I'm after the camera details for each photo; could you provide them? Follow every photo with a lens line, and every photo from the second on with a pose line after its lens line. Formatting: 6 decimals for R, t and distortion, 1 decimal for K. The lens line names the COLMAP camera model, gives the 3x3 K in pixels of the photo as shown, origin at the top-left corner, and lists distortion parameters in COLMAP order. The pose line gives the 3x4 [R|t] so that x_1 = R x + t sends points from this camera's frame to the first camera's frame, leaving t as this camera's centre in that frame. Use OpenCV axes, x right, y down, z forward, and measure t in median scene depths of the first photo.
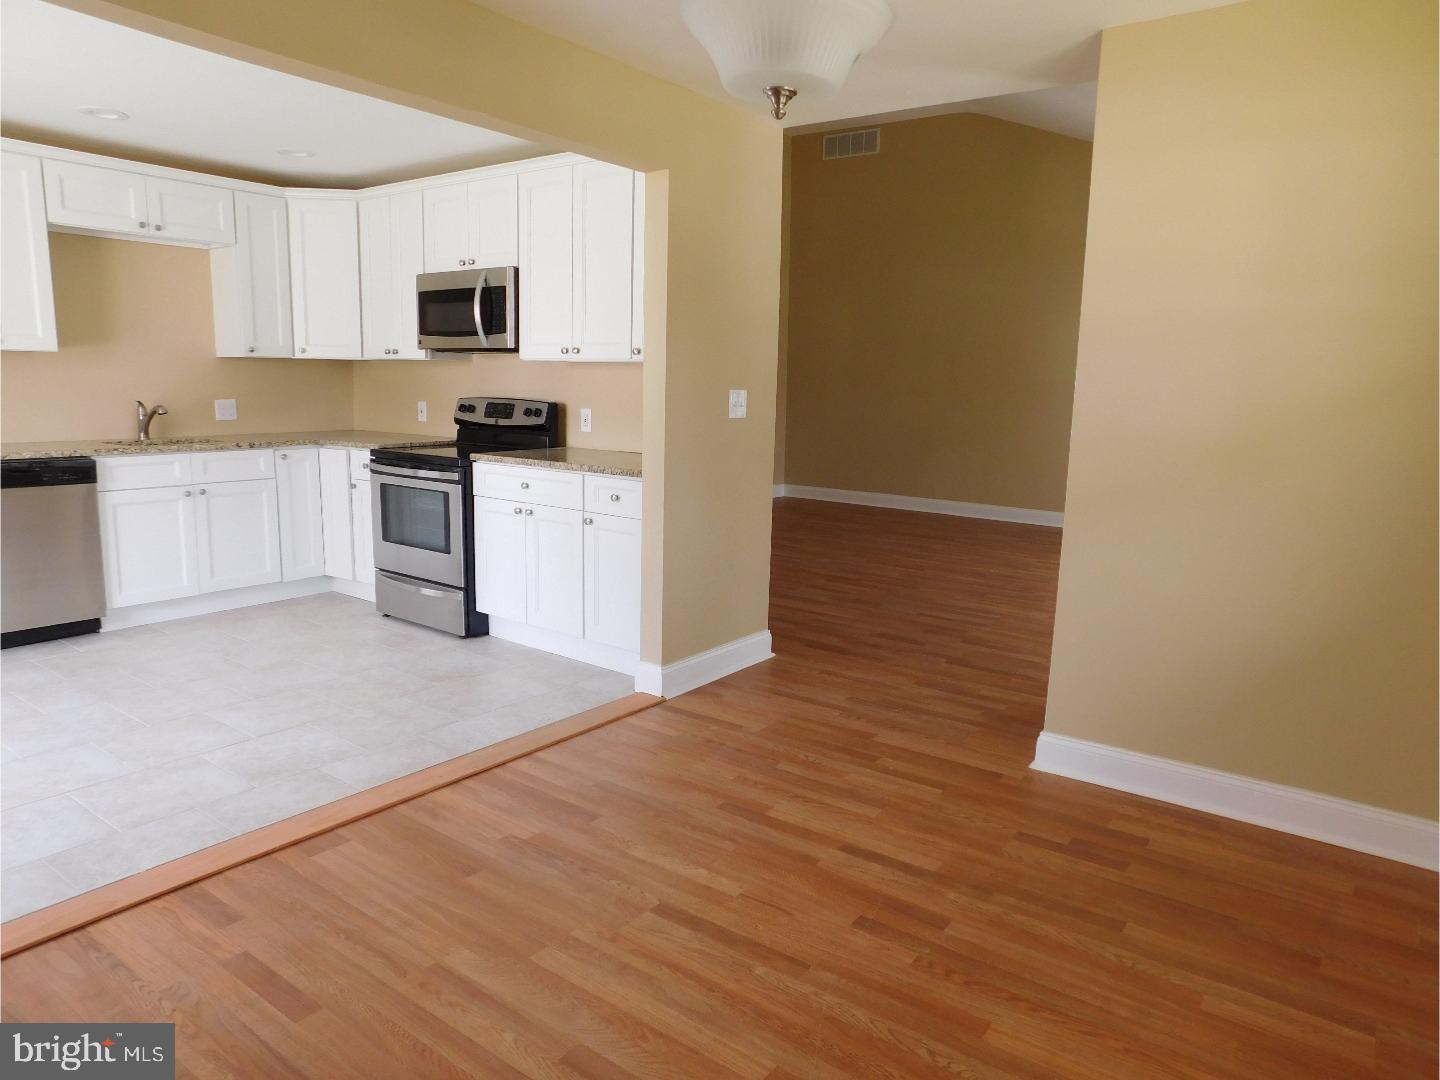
lens RADIAL K [[949.5, 0, 714.7], [0, 949.5, 535.9], [0, 0, 1]] dist [-0.066182, 0.059959]
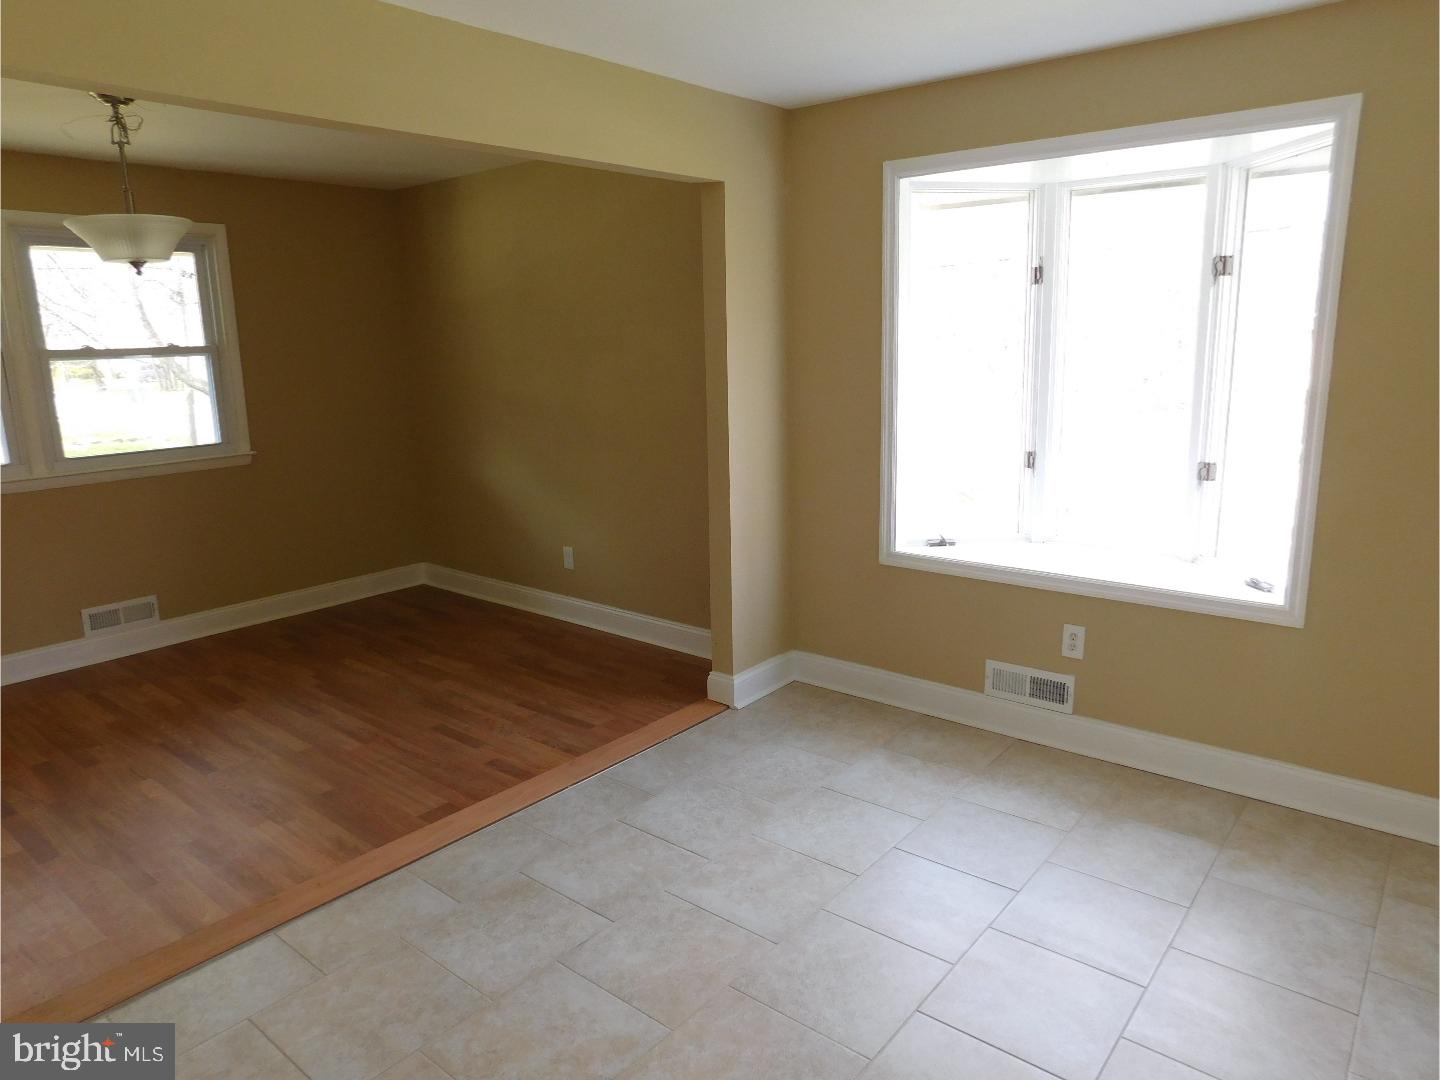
lens RADIAL K [[949.5, 0, 714.7], [0, 949.5, 535.9], [0, 0, 1]] dist [-0.066182, 0.059959]
pose [[-0.998618, -0.016068, 0.050037, -0.464048], [0.003498, 0.929679, 0.368354, -0.246194], [-0.052437, 0.368020, -0.928338, 1.107657]]
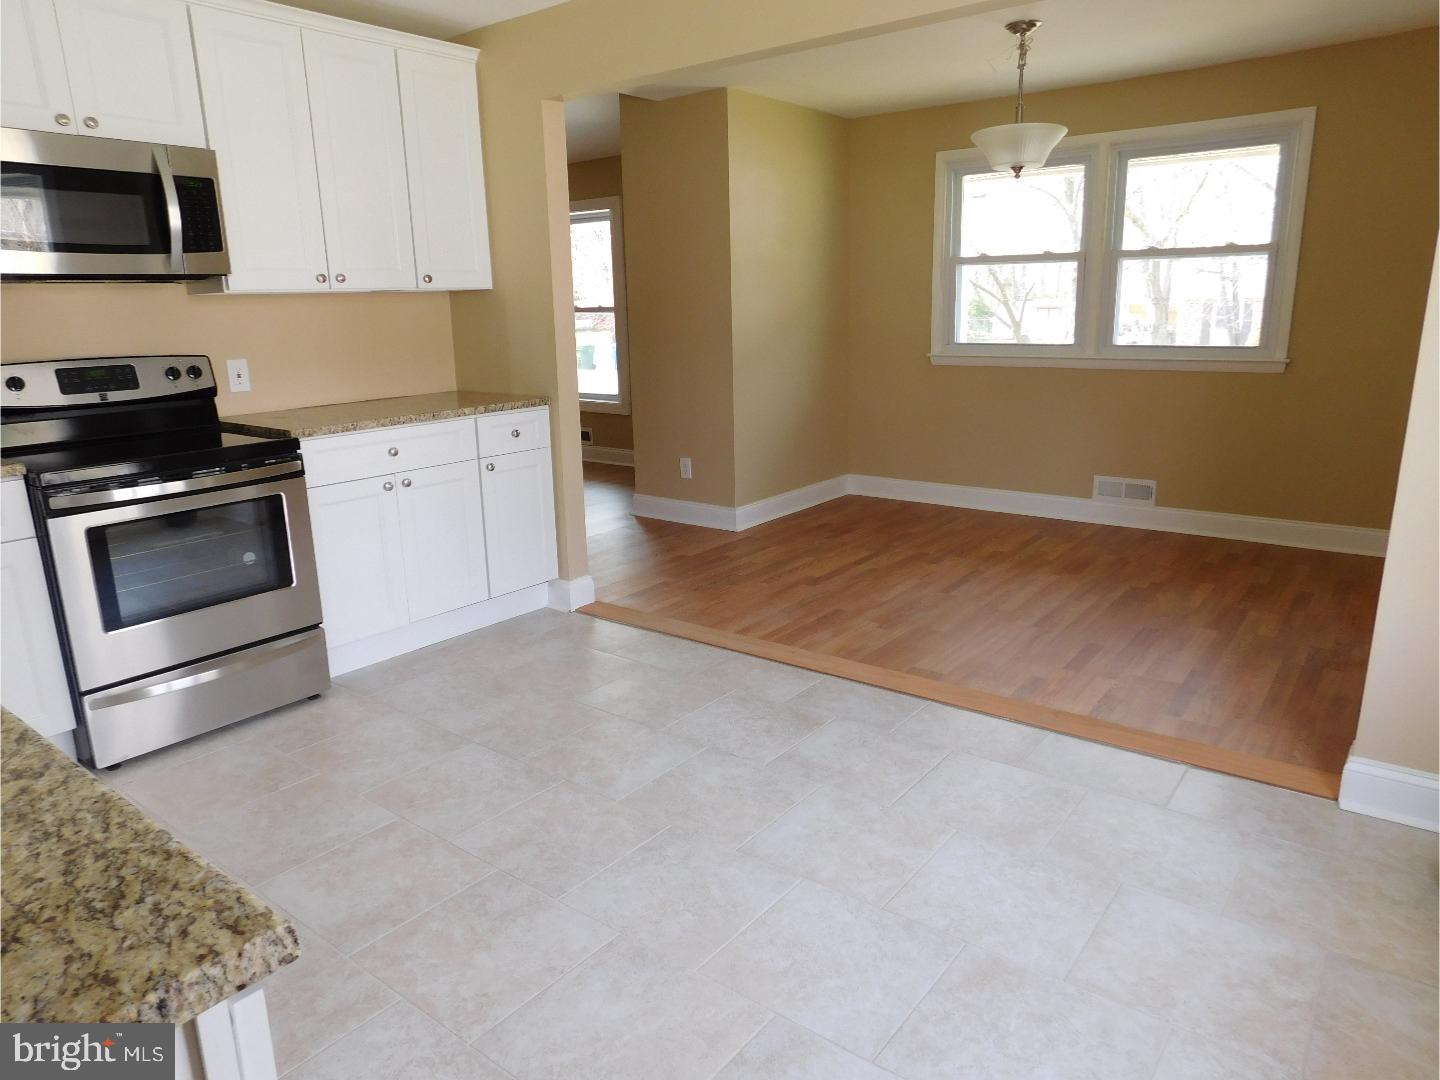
lens RADIAL K [[949.5, 0, 714.7], [0, 949.5, 535.9], [0, 0, 1]] dist [-0.066182, 0.059959]
pose [[0.021425, -0.261528, 0.964958, -0.909456], [0.187505, 0.949104, 0.253068, -0.126666], [-0.982030, 0.175512, 0.069372, 0.653446]]
